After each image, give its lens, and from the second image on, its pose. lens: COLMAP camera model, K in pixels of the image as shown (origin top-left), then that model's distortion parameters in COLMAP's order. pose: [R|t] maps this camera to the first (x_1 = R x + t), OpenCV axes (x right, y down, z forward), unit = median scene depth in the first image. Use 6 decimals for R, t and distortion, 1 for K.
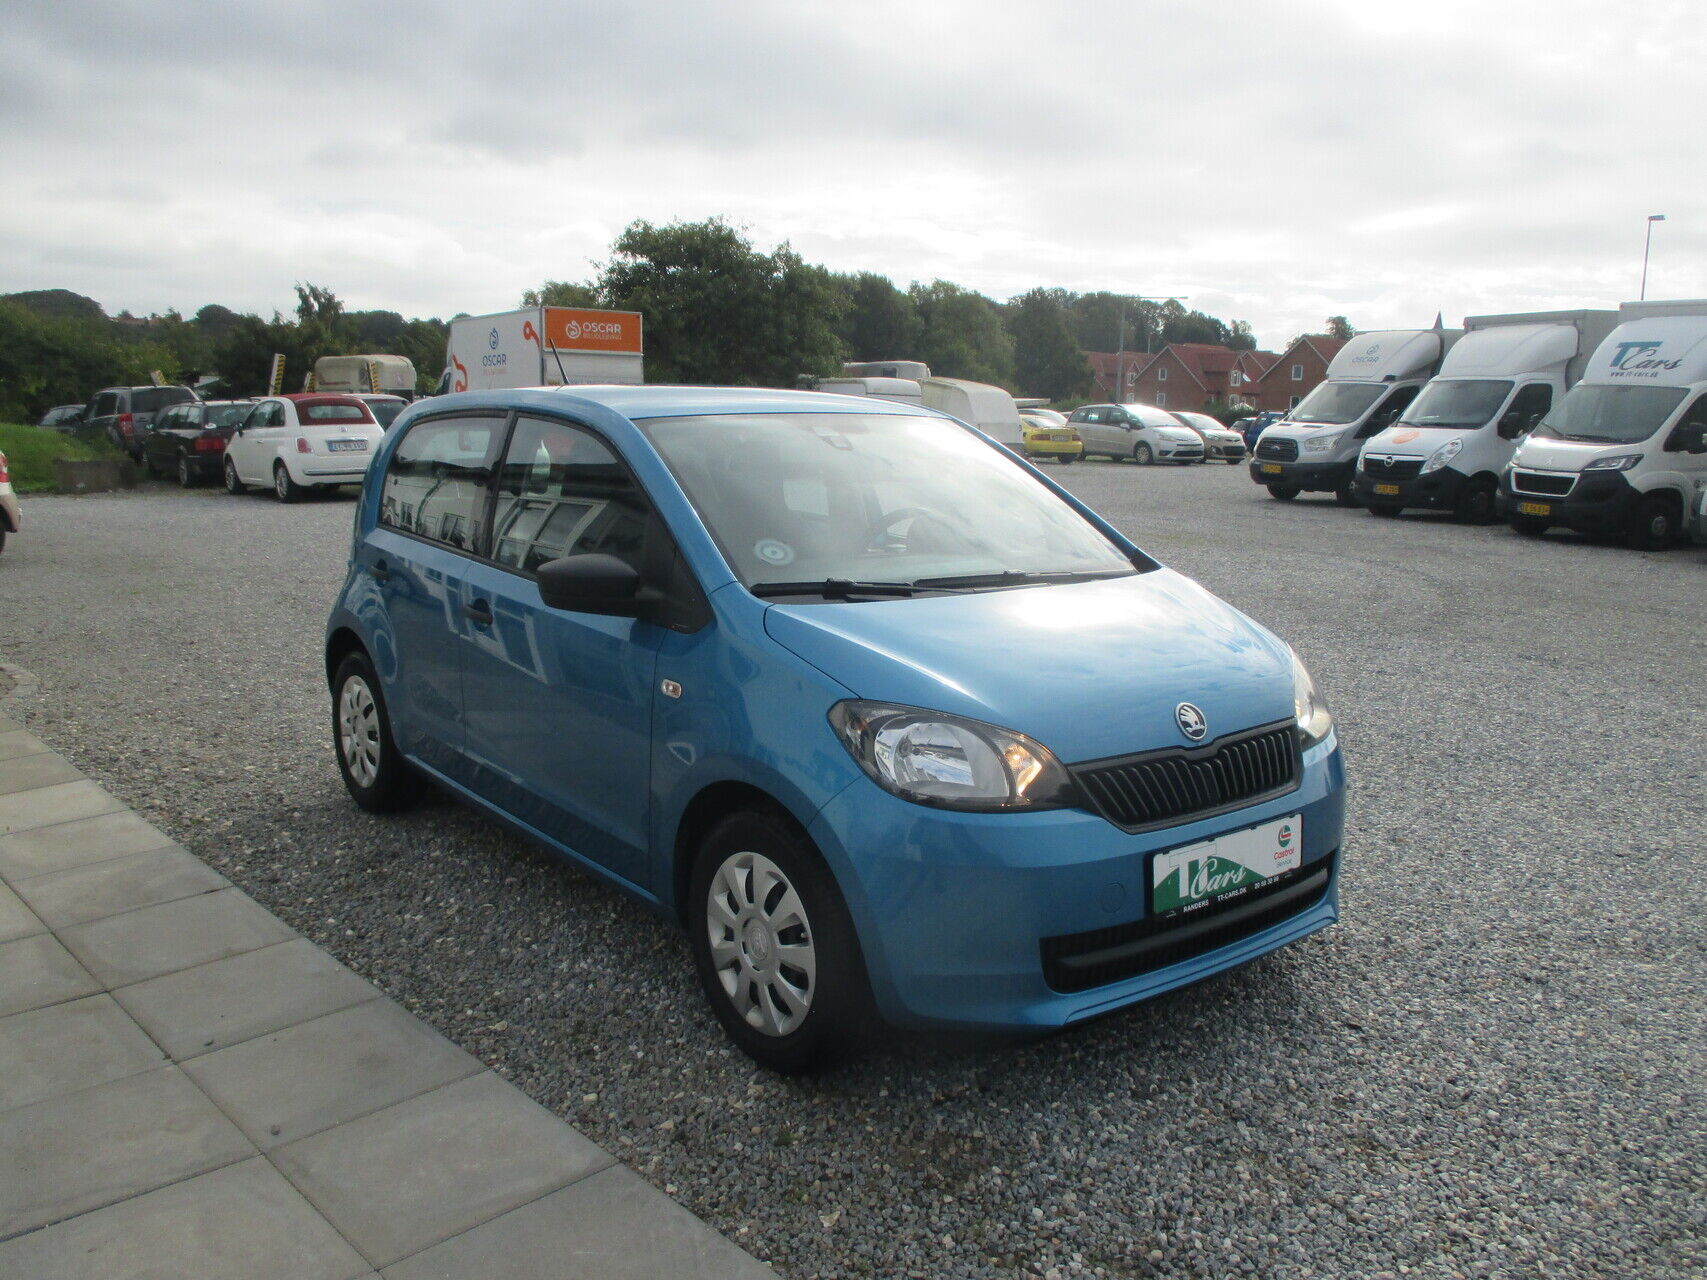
lens RADIAL K [[1438.0, 0, 842.5], [0, 1438.0, 642.8], [0, 0, 1]] dist [-0.047183, 0.024414]
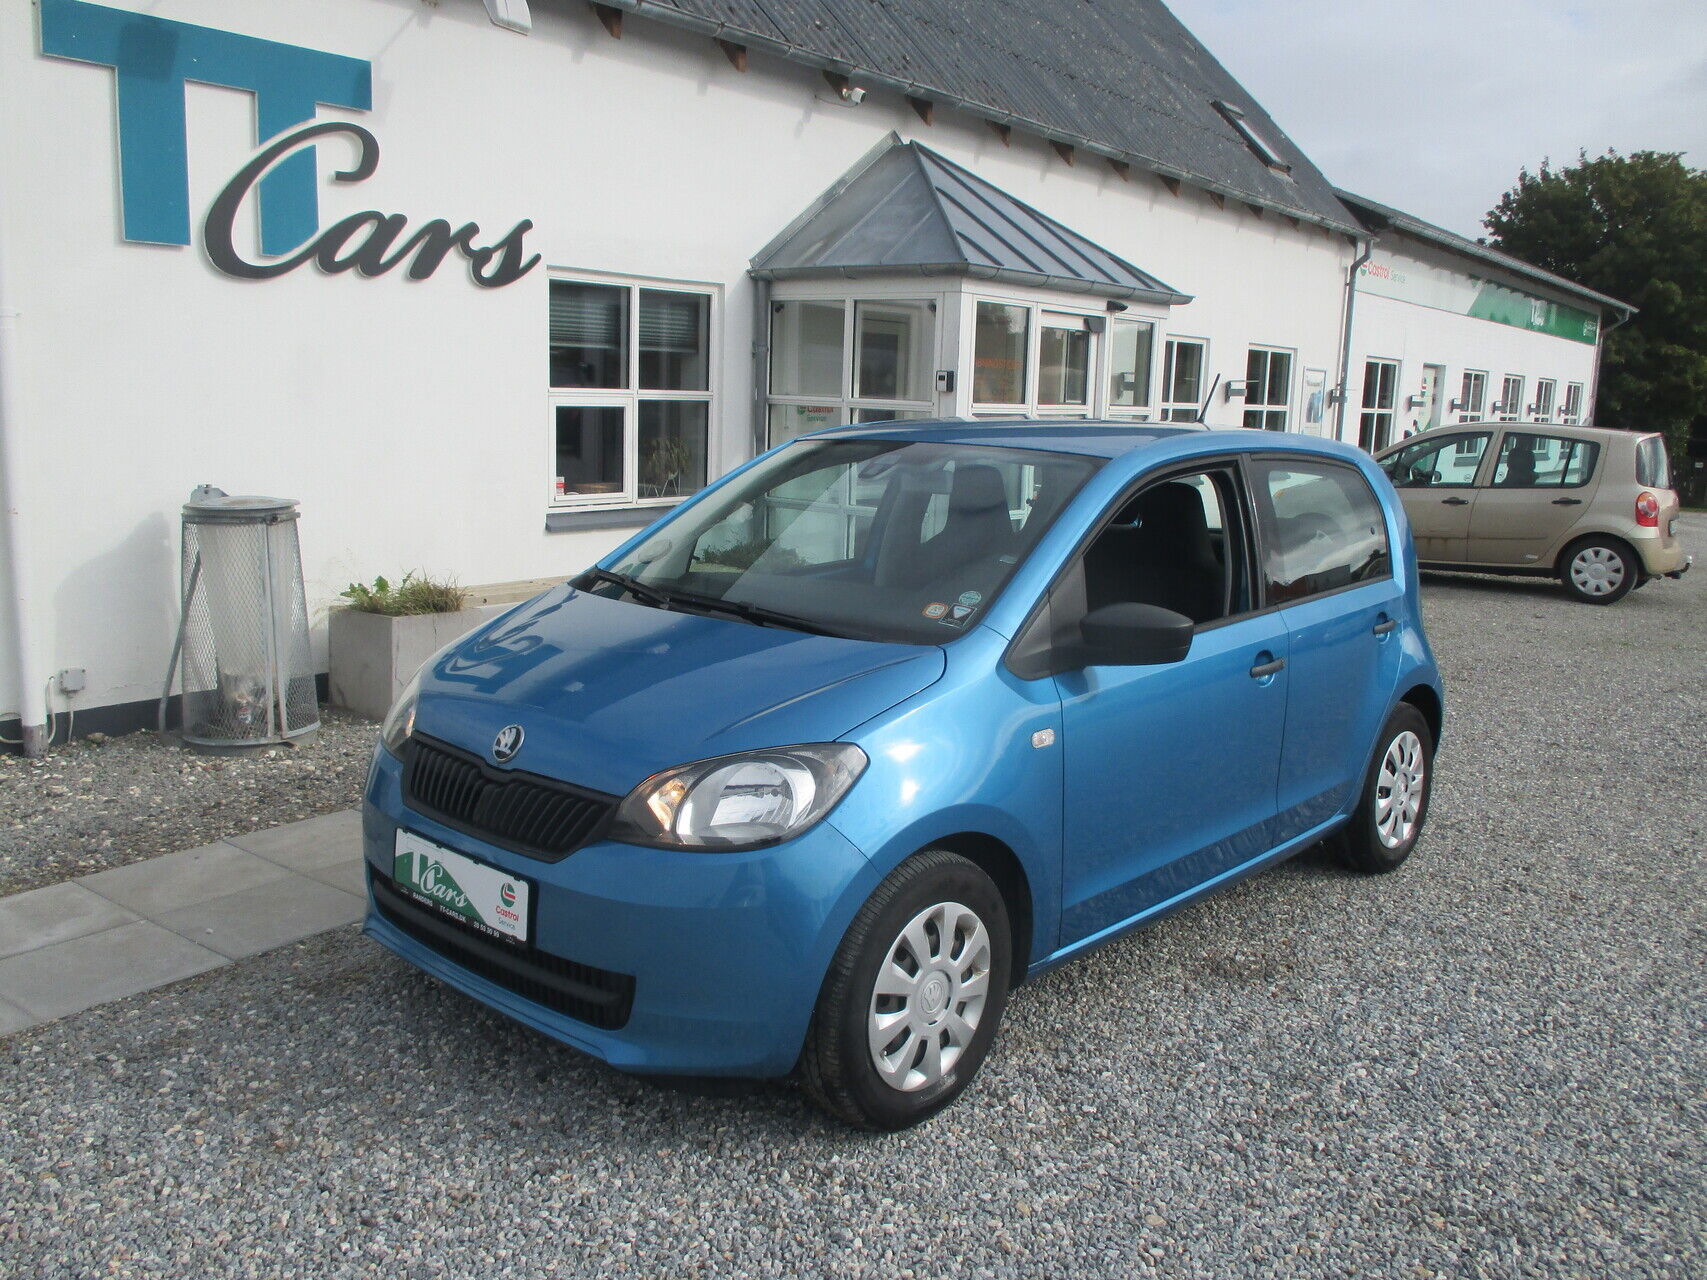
lens RADIAL K [[1438.0, 0, 857.9], [0, 1438.0, 647.2], [0, 0, 1]] dist [-0.047183, 0.024414]
pose [[0.164756, 0.167338, -0.972036, 1.176027], [-0.202052, 0.970330, 0.132797, -0.180768], [0.965417, 0.174523, 0.193679, 0.982575]]
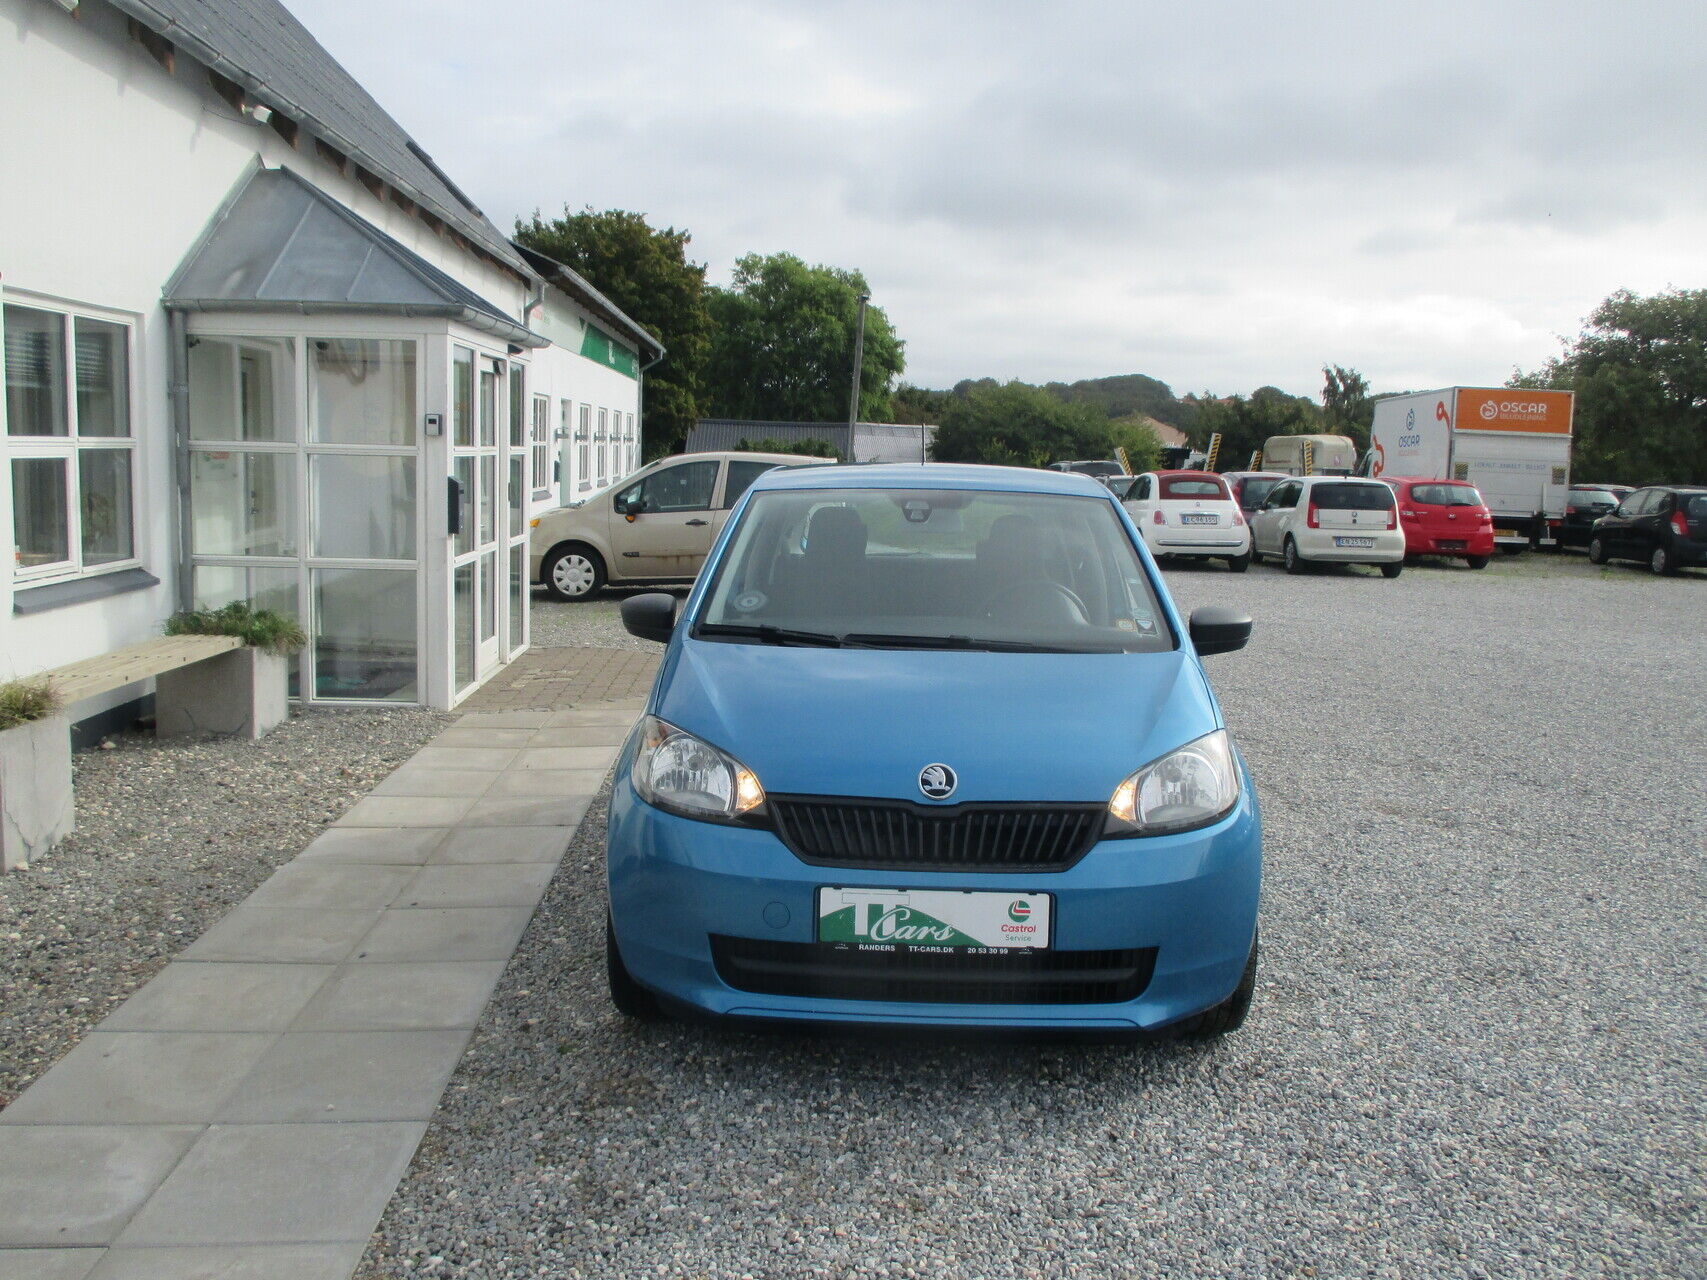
lens RADIAL K [[1438.0, 0, 858.8], [0, 1438.0, 647.1], [0, 0, 1]] dist [-0.047183, 0.024414]
pose [[0.768251, 0.092516, -0.633428, 0.818439], [-0.124914, 0.992146, -0.006593, -0.027317], [0.627843, 0.084189, 0.773774, 0.132712]]
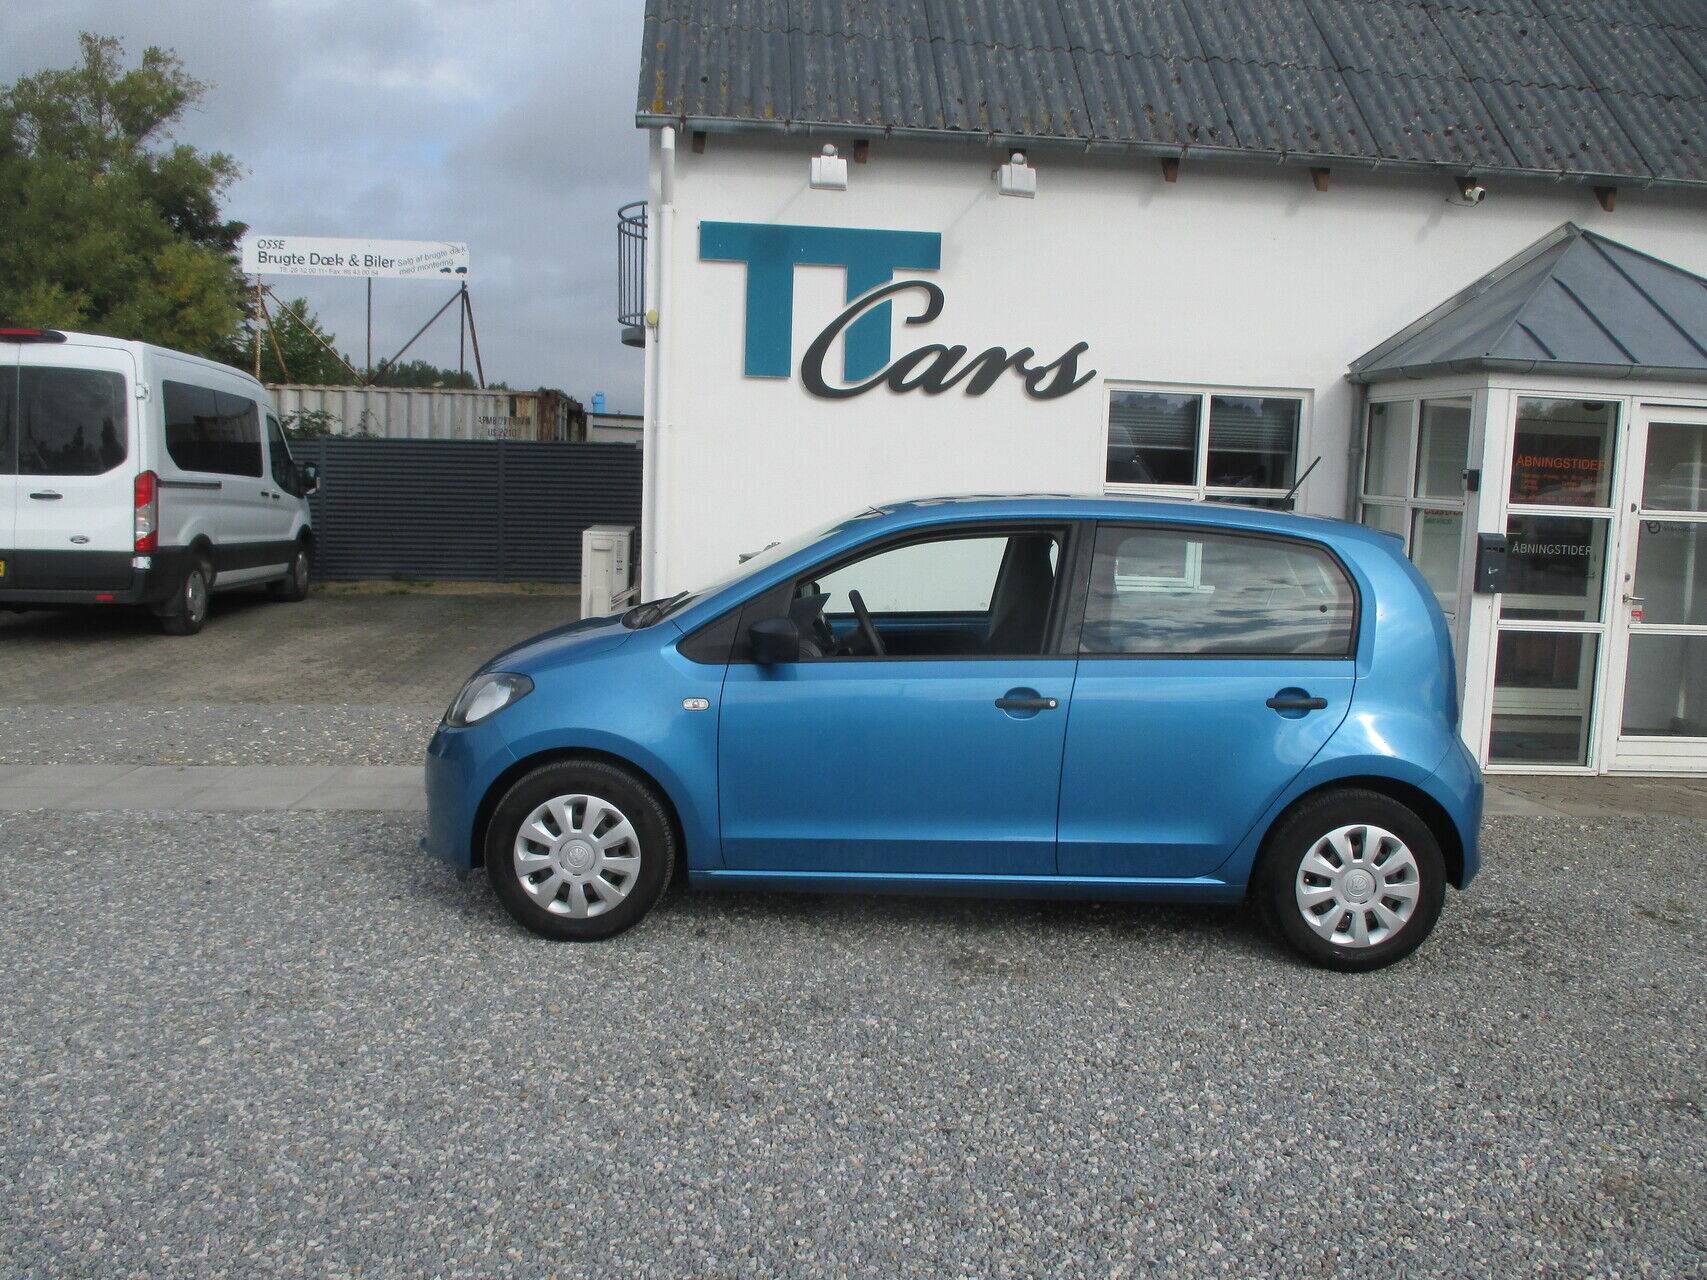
lens RADIAL K [[1438.0, 0, 854.0], [0, 1438.0, 680.6], [0, 0, 1]] dist [-0.047183, 0.024414]
pose [[-0.598836, 0.086445, -0.796192, 1.264244], [-0.184243, 0.952622, 0.242003, -0.399611], [0.779391, 0.291612, -0.554538, 2.165767]]
